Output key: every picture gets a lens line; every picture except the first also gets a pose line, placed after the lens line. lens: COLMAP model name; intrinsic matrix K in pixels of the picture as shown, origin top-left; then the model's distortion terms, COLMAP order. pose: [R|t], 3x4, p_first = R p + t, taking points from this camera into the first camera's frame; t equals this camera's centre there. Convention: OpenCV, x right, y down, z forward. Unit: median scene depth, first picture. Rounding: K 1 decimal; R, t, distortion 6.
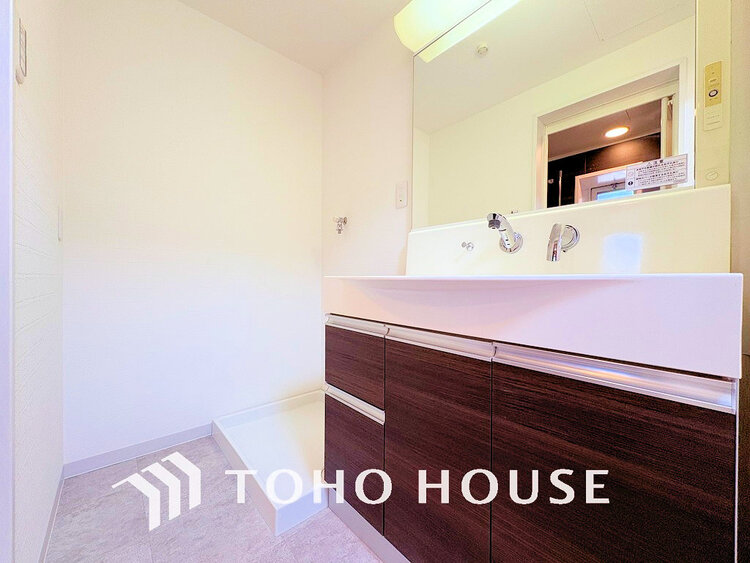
lens RADIAL K [[300.6, 0, 381.7], [0, 300.6, 284.4], [0, 0, 1]] dist [0.002093, 0.000083]
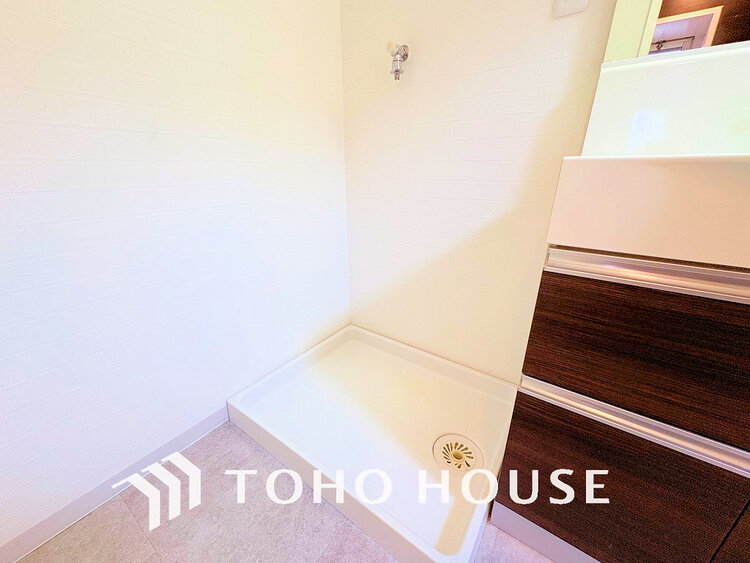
lens RADIAL K [[300.6, 0, 366.4], [0, 300.6, 281.0], [0, 0, 1]] dist [0.002093, 0.000083]
pose [[0.977101, -0.085519, 0.194835, -0.385616], [0.015408, 0.941709, 0.336075, -0.008200], [-0.212219, -0.325377, 0.921463, 0.439183]]
